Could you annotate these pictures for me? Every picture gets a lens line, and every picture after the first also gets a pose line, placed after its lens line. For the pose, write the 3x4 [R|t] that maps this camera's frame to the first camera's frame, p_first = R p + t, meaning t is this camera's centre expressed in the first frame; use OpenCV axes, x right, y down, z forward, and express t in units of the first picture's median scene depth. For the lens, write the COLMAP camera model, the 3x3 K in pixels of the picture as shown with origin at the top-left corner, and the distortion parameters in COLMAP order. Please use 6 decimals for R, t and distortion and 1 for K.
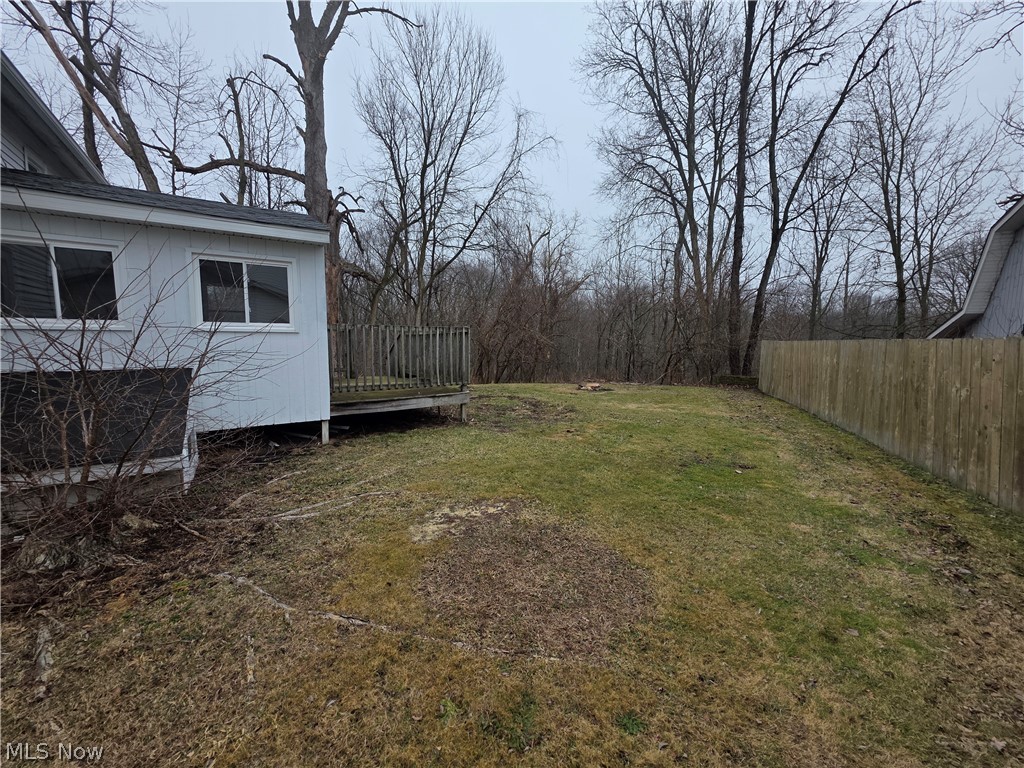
lens RADIAL K [[408.7, 0, 507.8], [0, 408.7, 385.4], [0, 0, 1]] dist [0.004515, -0.000621]
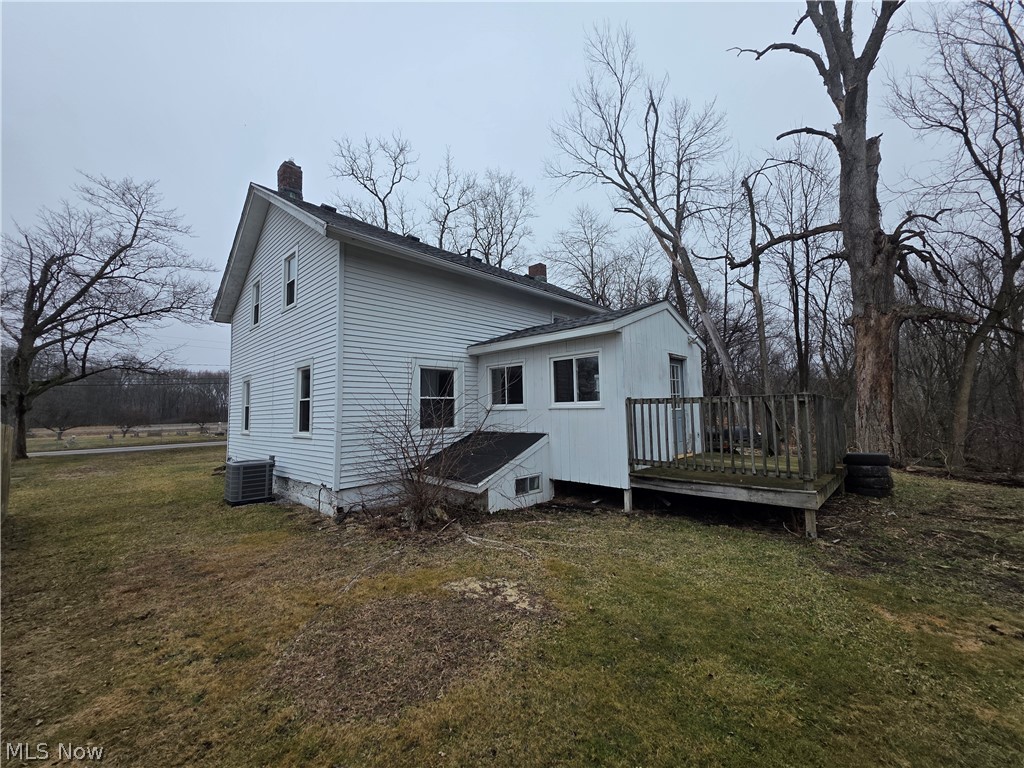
lens RADIAL K [[408.7, 0, 507.3], [0, 408.7, 382.4], [0, 0, 1]] dist [0.004515, -0.000621]
pose [[0.205378, -0.074063, -0.975876, 0.689302], [-0.093681, 0.991066, -0.094931, -0.075675], [0.974189, 0.110918, 0.196604, 0.572227]]
